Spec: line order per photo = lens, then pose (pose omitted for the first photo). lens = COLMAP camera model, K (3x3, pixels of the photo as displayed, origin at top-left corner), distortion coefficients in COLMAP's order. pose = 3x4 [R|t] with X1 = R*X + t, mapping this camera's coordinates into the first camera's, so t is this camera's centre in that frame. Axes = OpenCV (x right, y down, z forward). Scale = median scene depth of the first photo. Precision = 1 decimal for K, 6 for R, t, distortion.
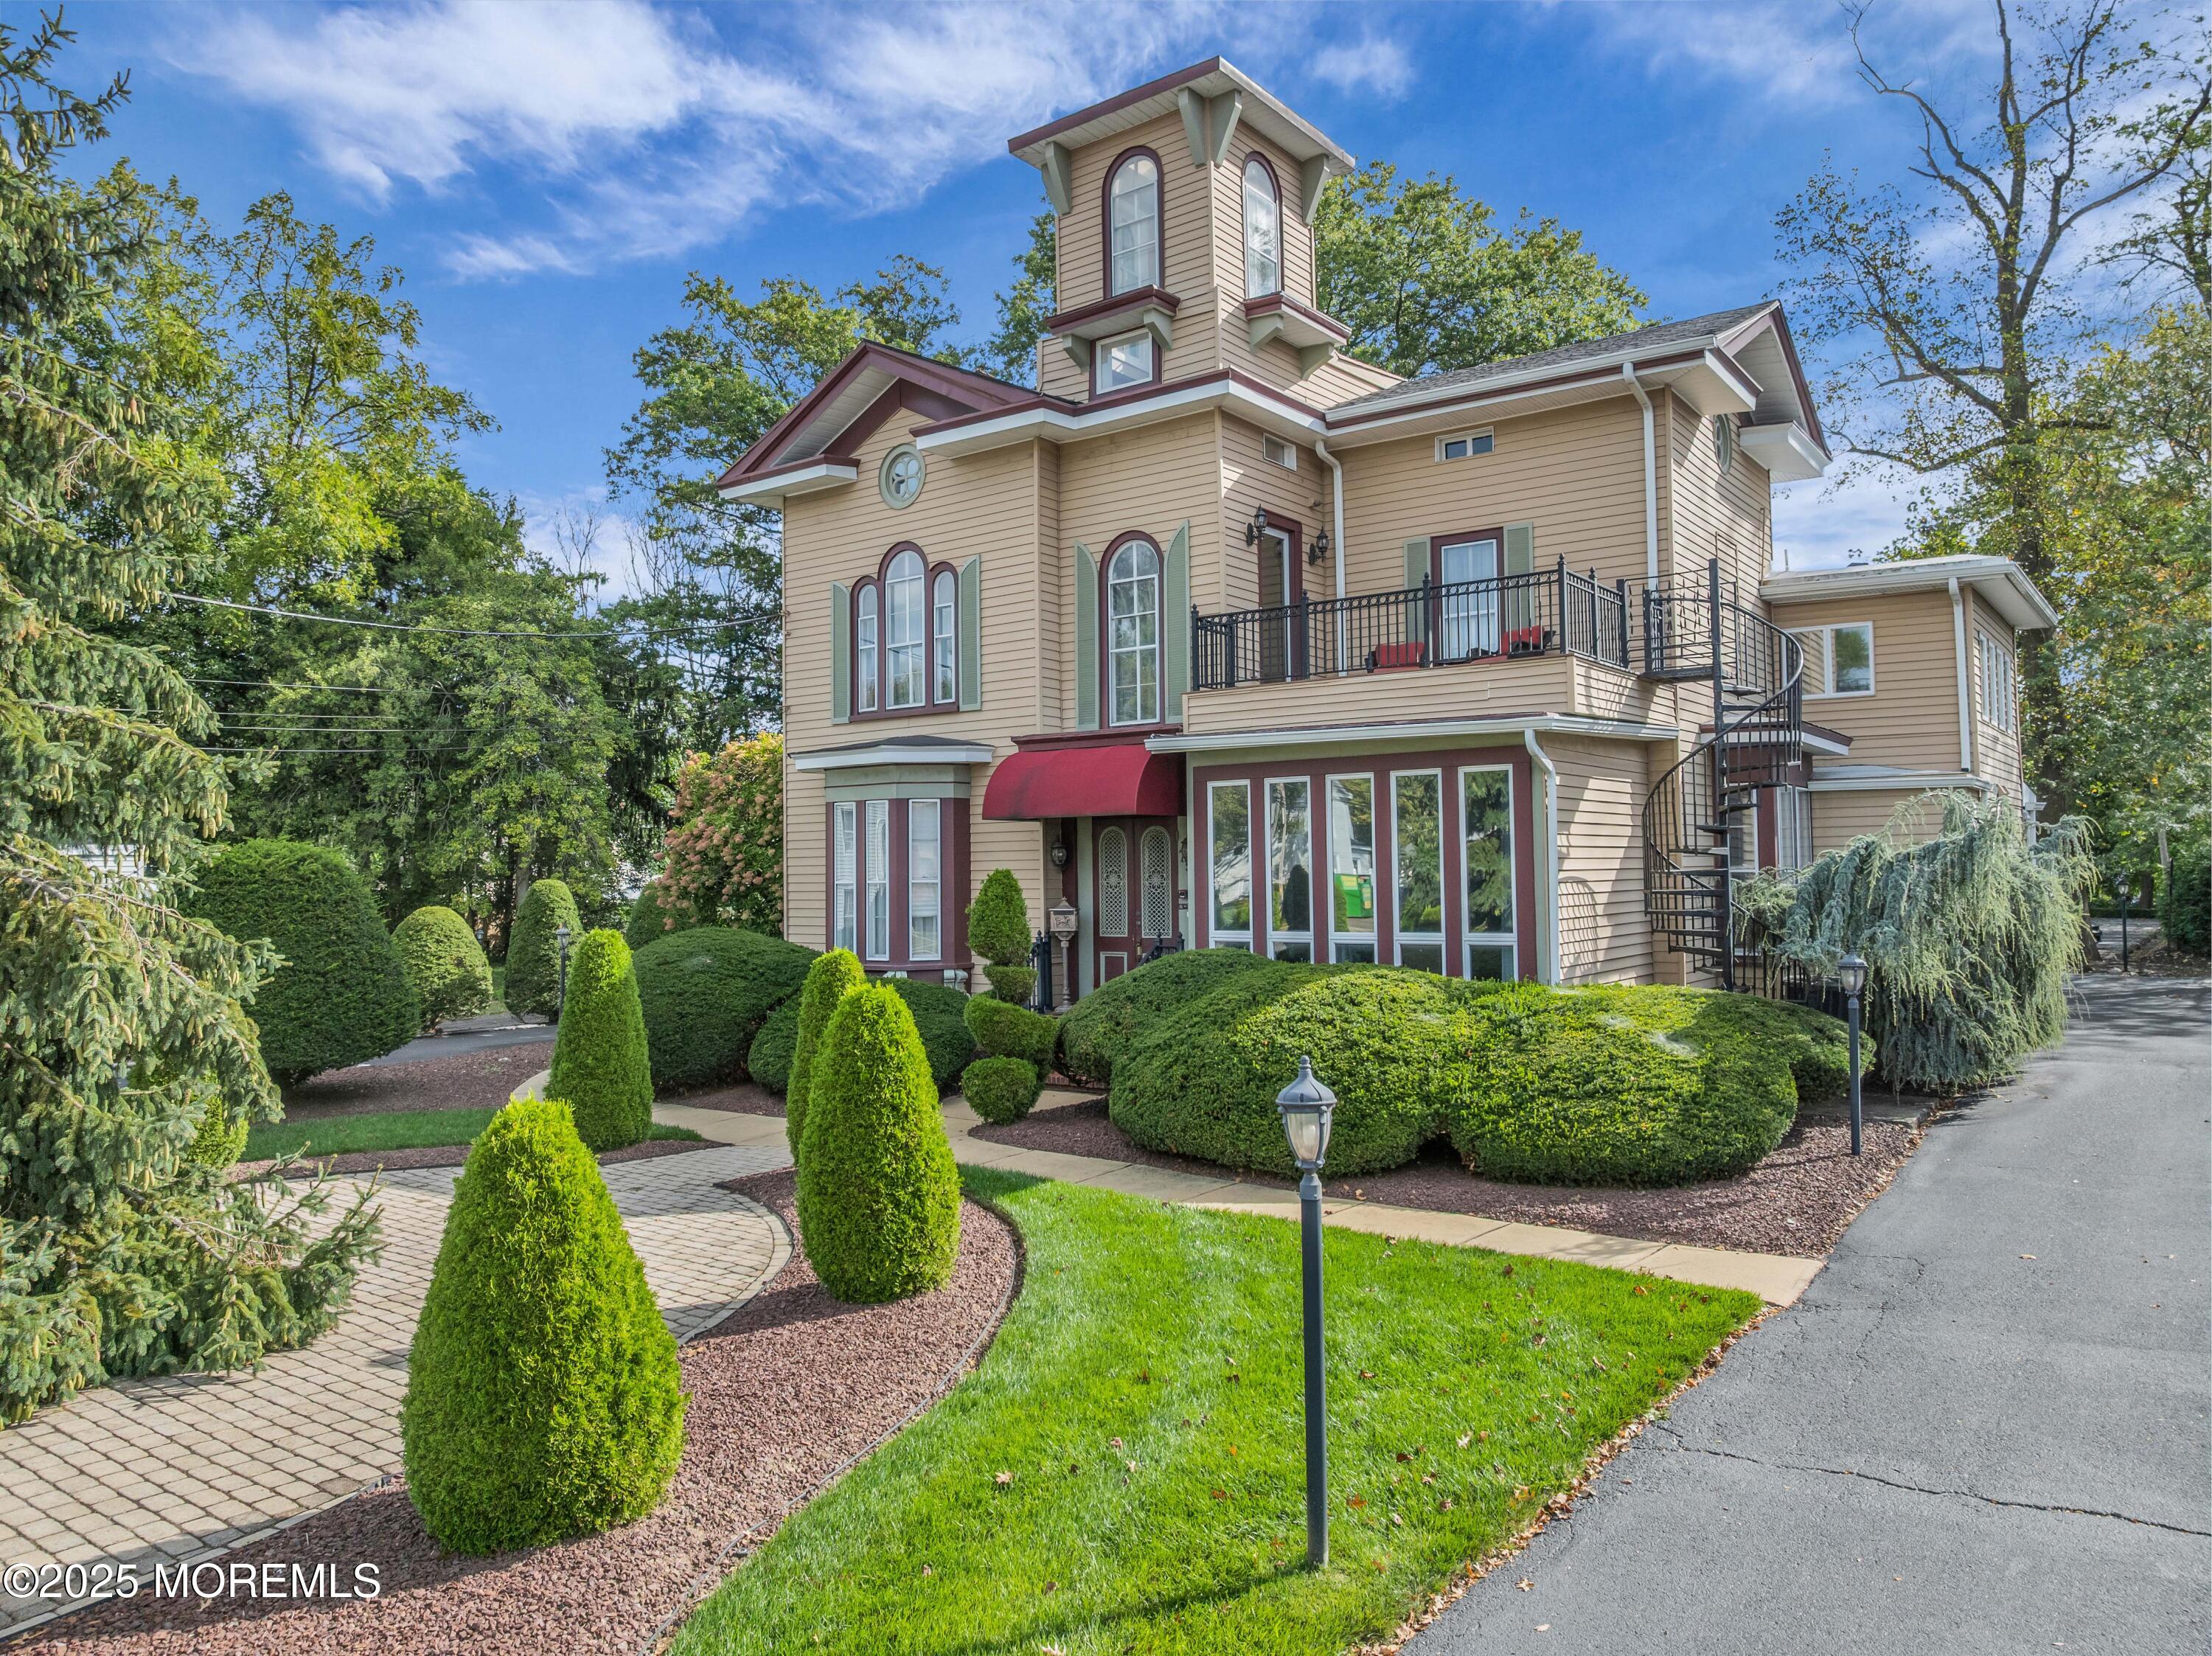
lens RADIAL K [[1539.1, 0, 1106.0], [0, 1539.1, 828.0], [0, 0, 1]] dist [-0.008048, -0.002218]
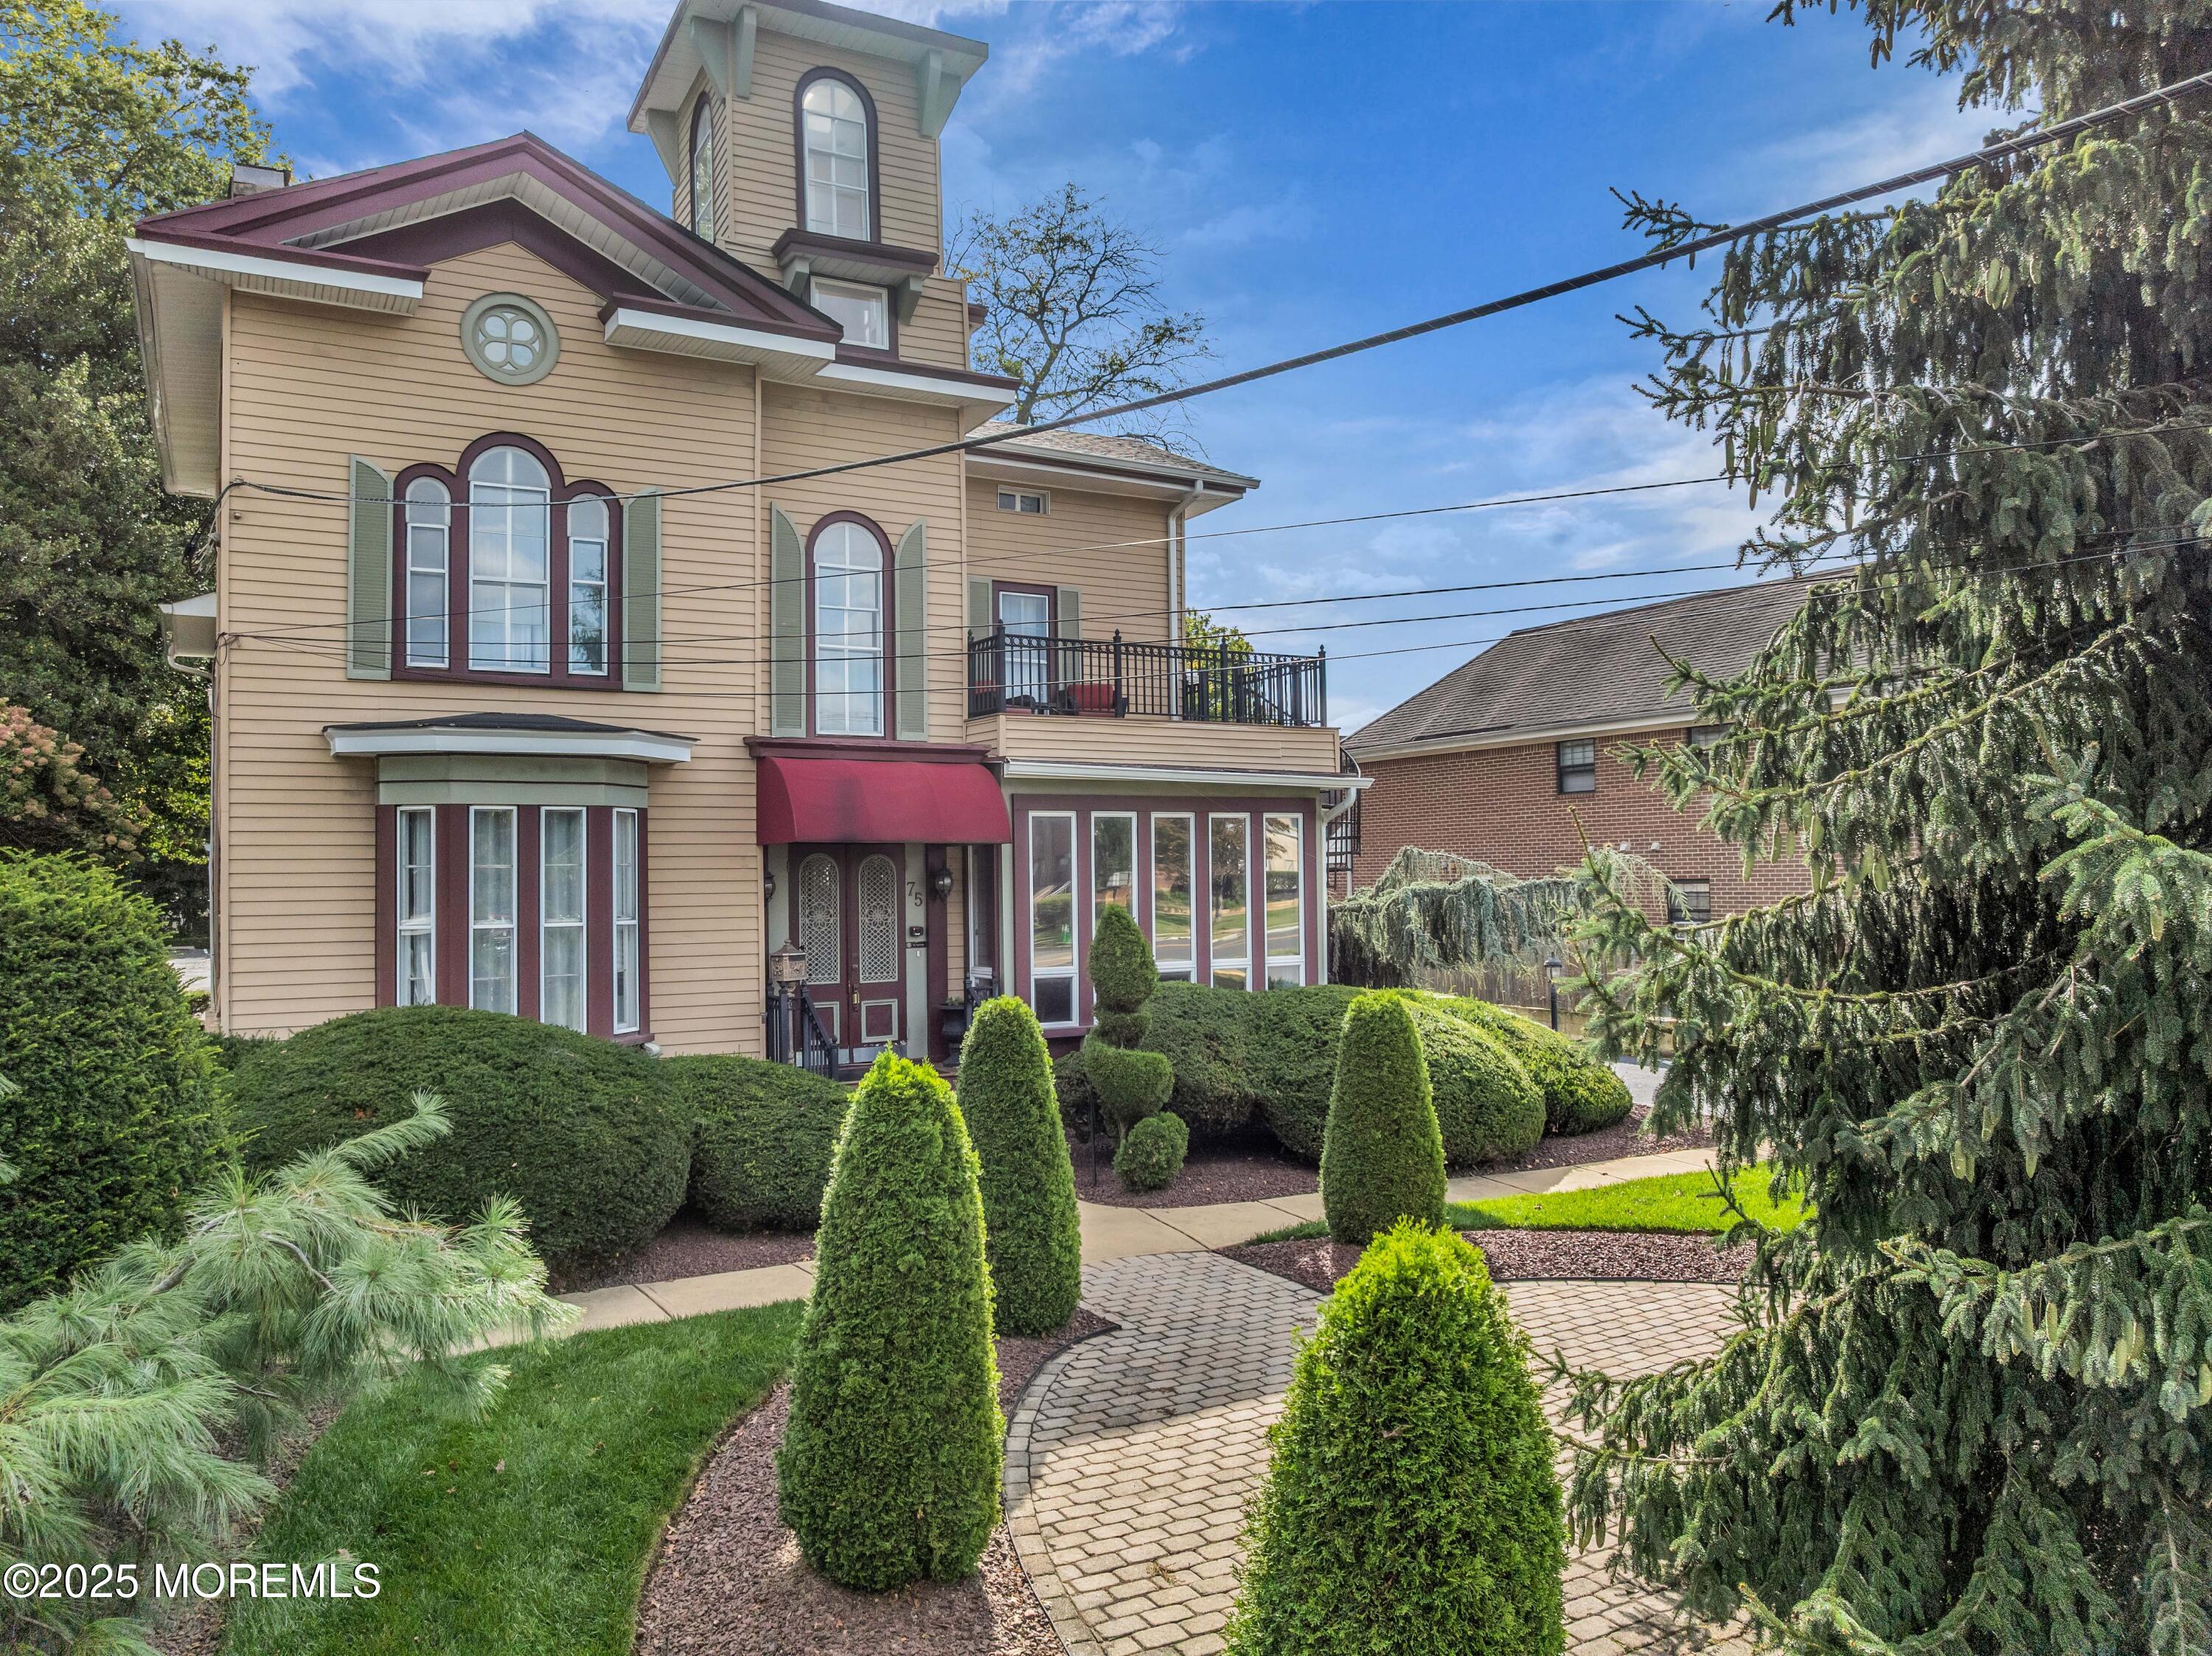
lens RADIAL K [[1539.1, 0, 1106.0], [0, 1539.1, 828.0], [0, 0, 1]] dist [-0.008048, -0.002218]
pose [[0.410925, 0.039010, 0.910834, -0.693593], [-0.017947, 0.999237, -0.034699, 0.012070], [-0.911492, -0.002088, 0.411312, 0.504602]]
